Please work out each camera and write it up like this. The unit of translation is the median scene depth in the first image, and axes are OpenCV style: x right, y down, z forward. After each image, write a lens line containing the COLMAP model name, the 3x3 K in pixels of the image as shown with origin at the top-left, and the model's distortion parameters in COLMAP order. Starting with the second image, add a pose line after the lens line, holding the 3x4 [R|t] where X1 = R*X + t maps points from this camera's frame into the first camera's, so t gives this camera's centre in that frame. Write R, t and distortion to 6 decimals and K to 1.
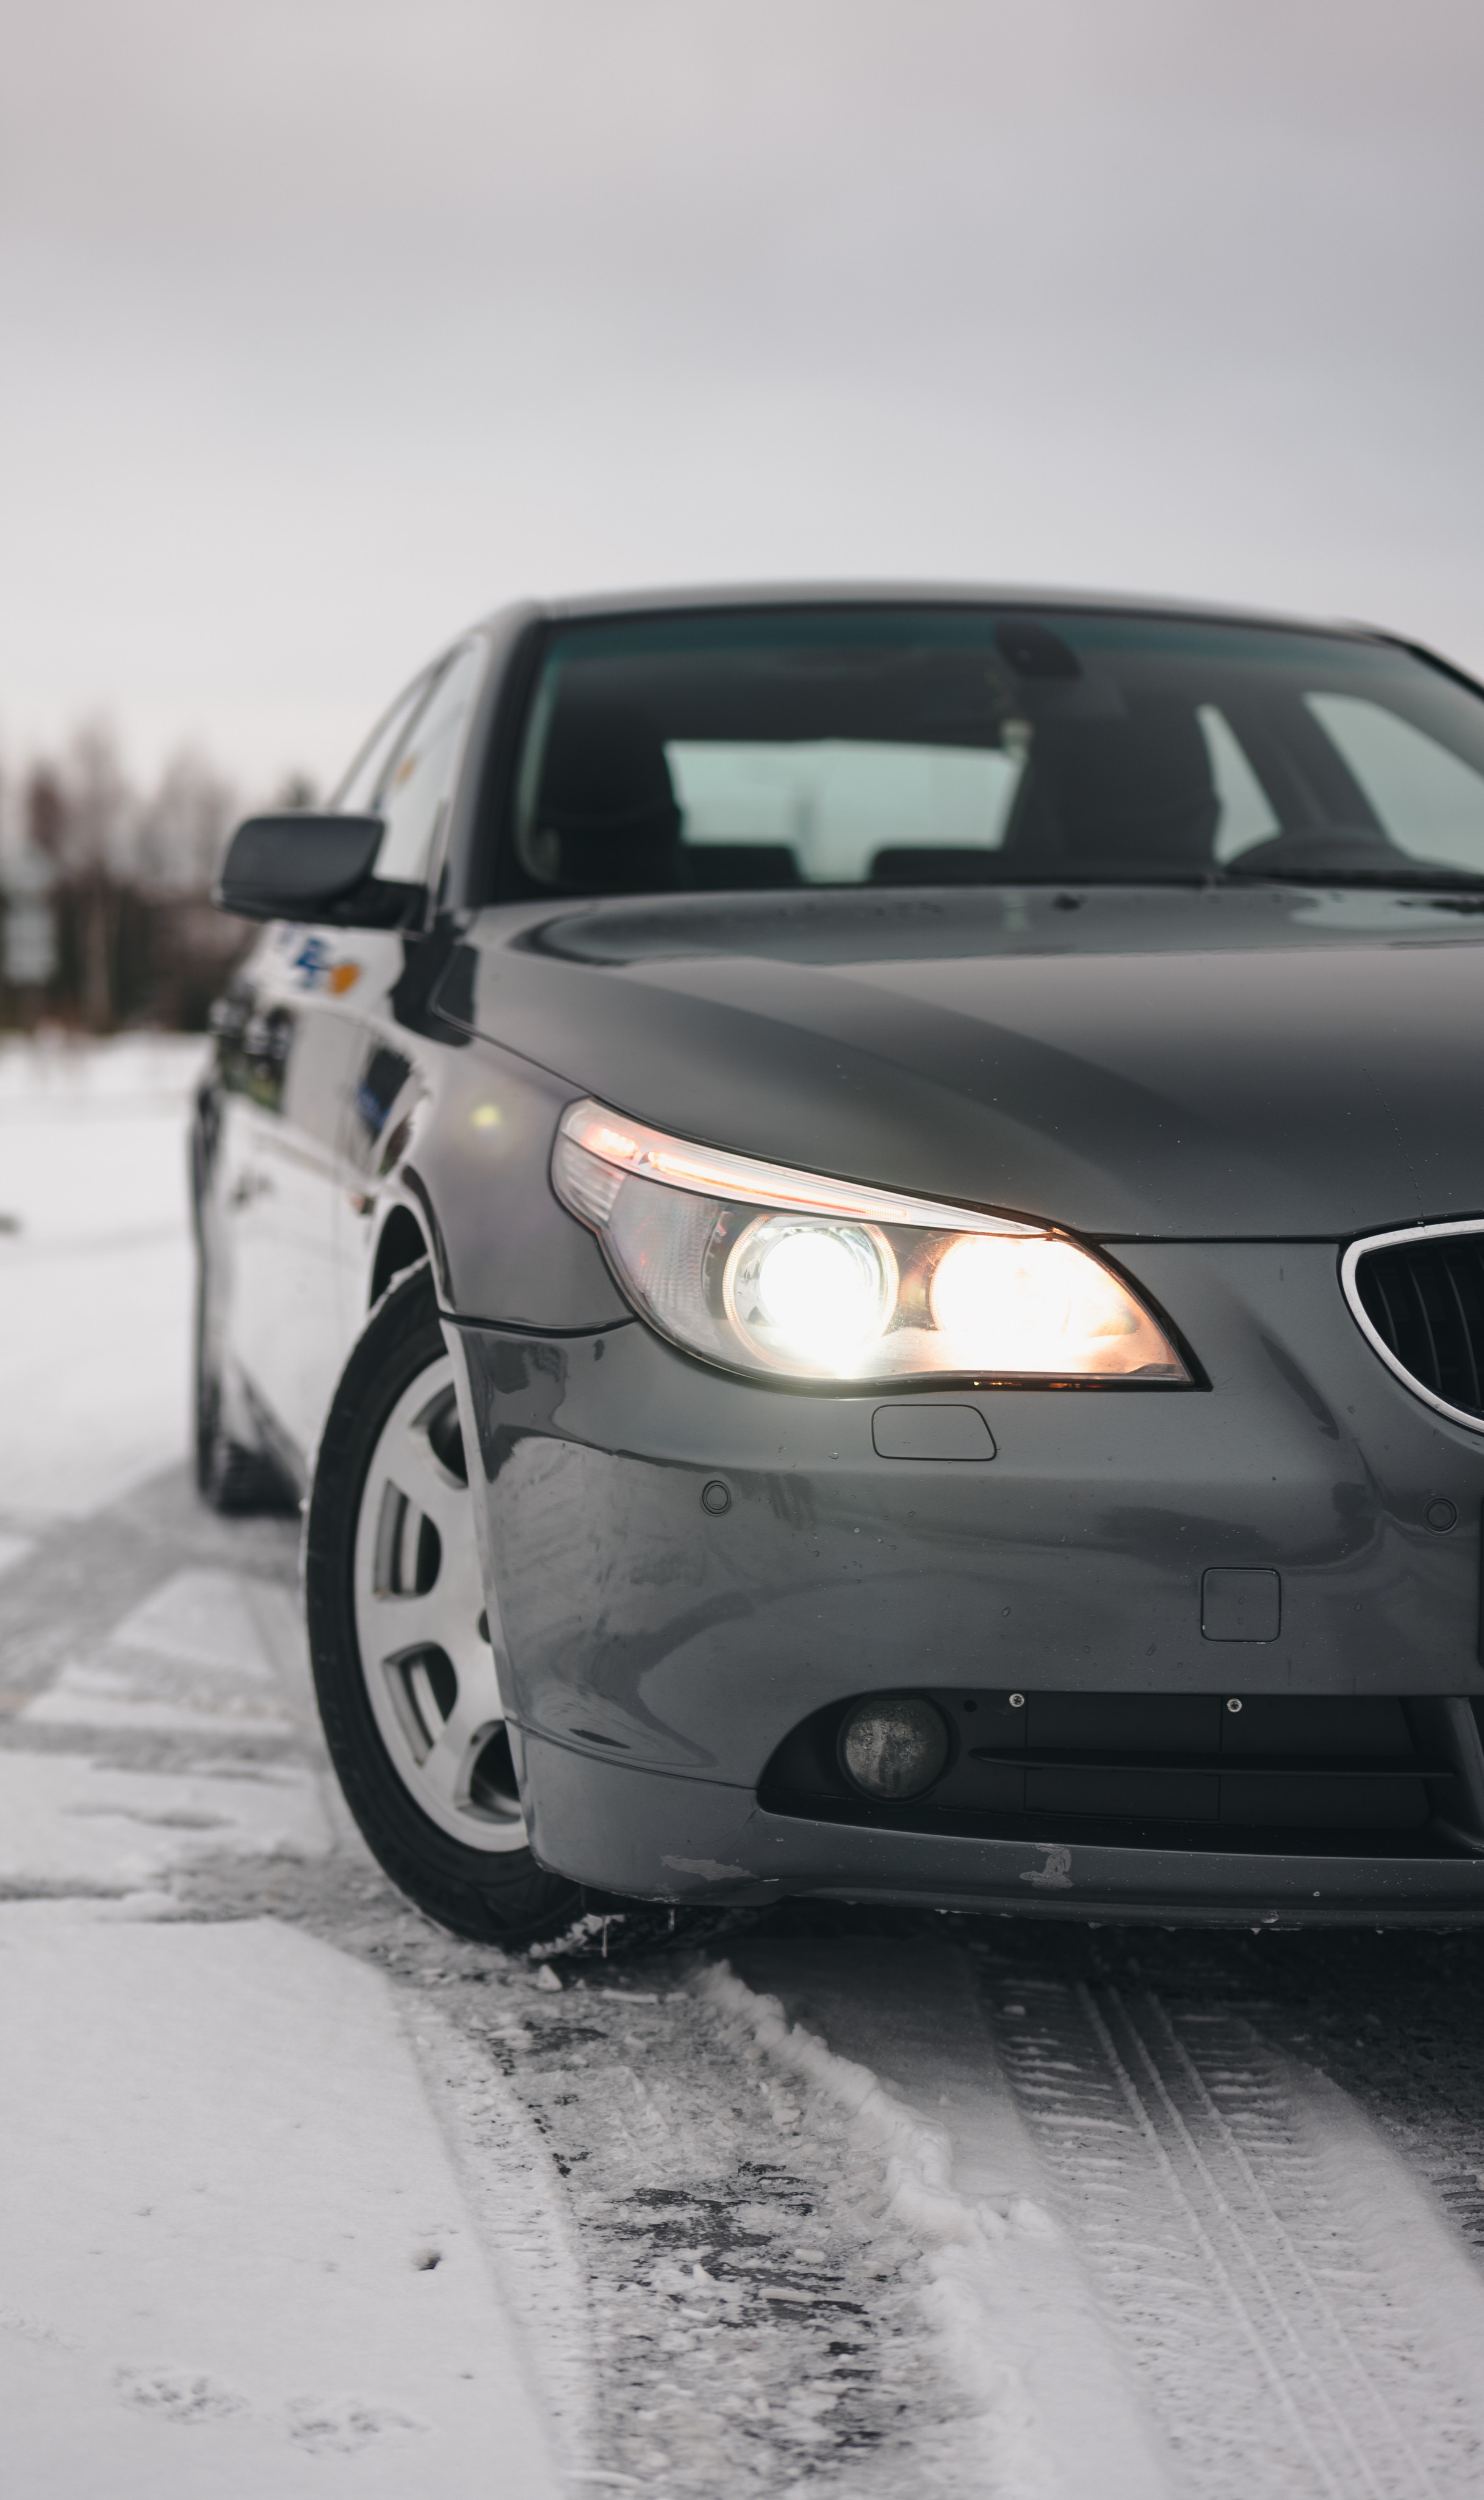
lens RADIAL K [[3561.3, 0, 667.0], [0, 3561.3, 1184.1], [0, 0, 1]] dist [0.002183, 0.050047]
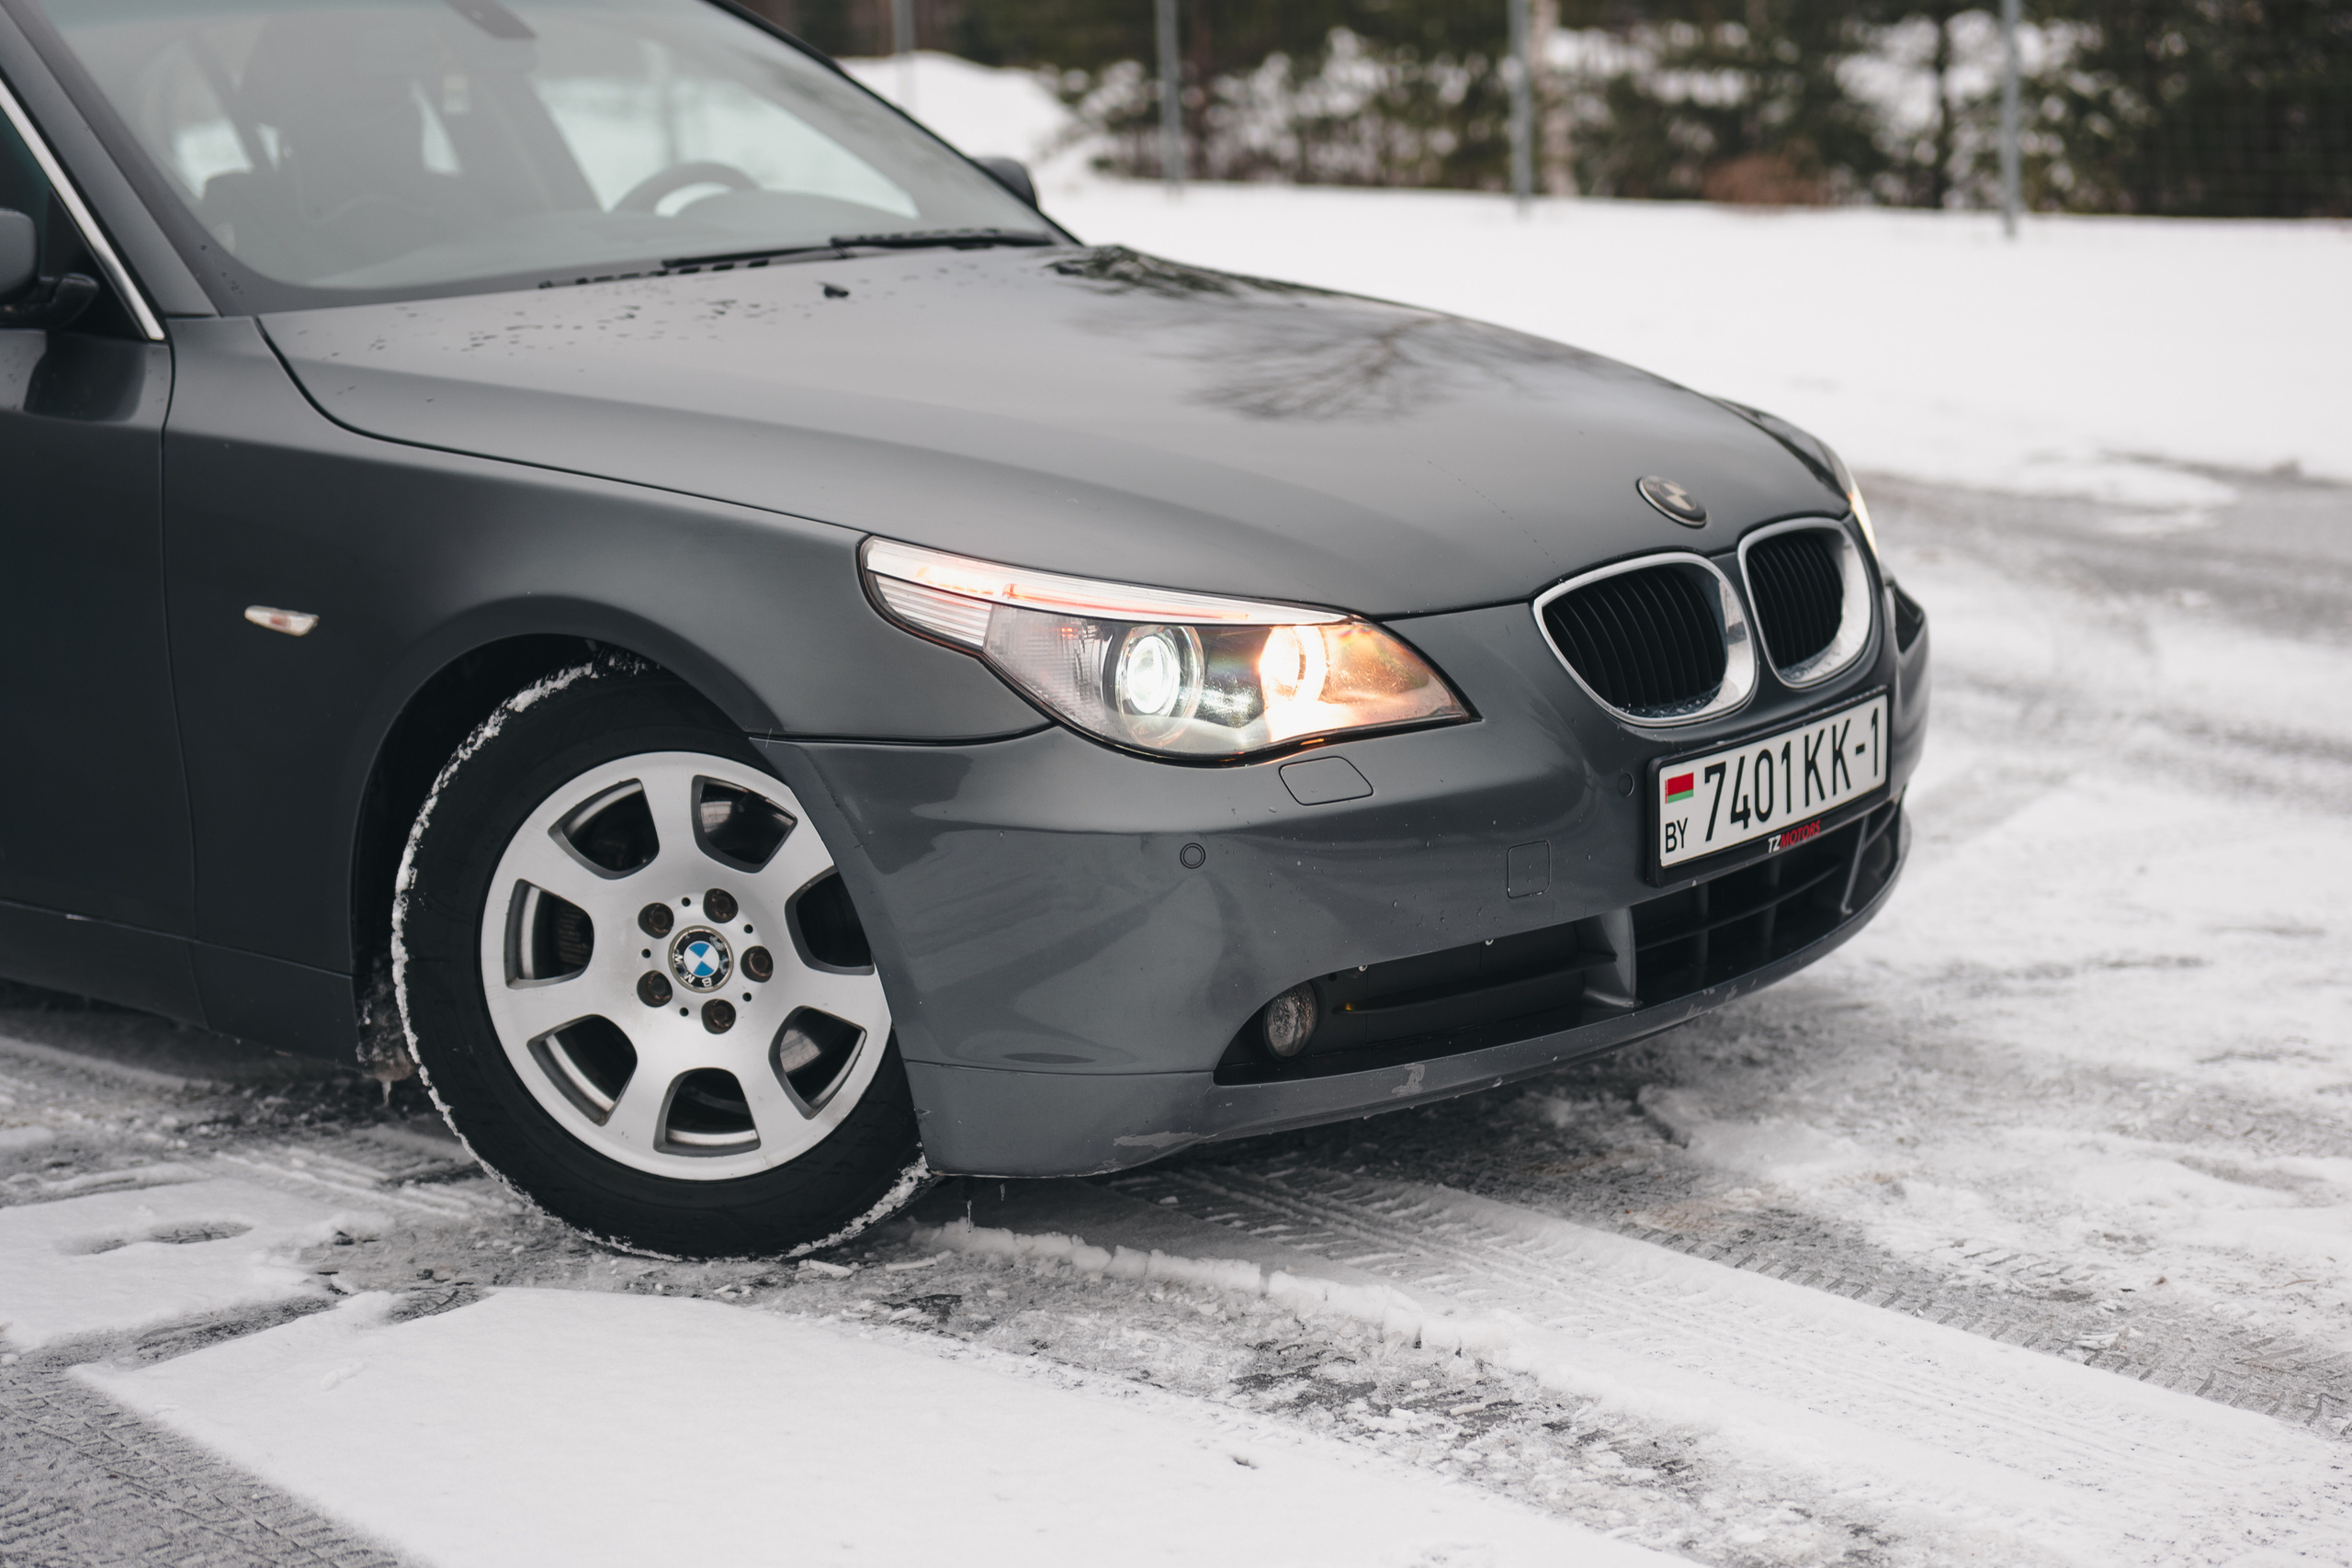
lens RADIAL K [[3624.5, 0, 1331.7], [0, 3624.5, 842.0], [0, 0, 1]] dist [-0.006125, 0.120998]
pose [[0.725363, -0.165840, 0.668091, -0.786207], [0.056477, 0.981611, 0.182346, -0.145692], [-0.686045, -0.094535, 0.721391, 0.023894]]
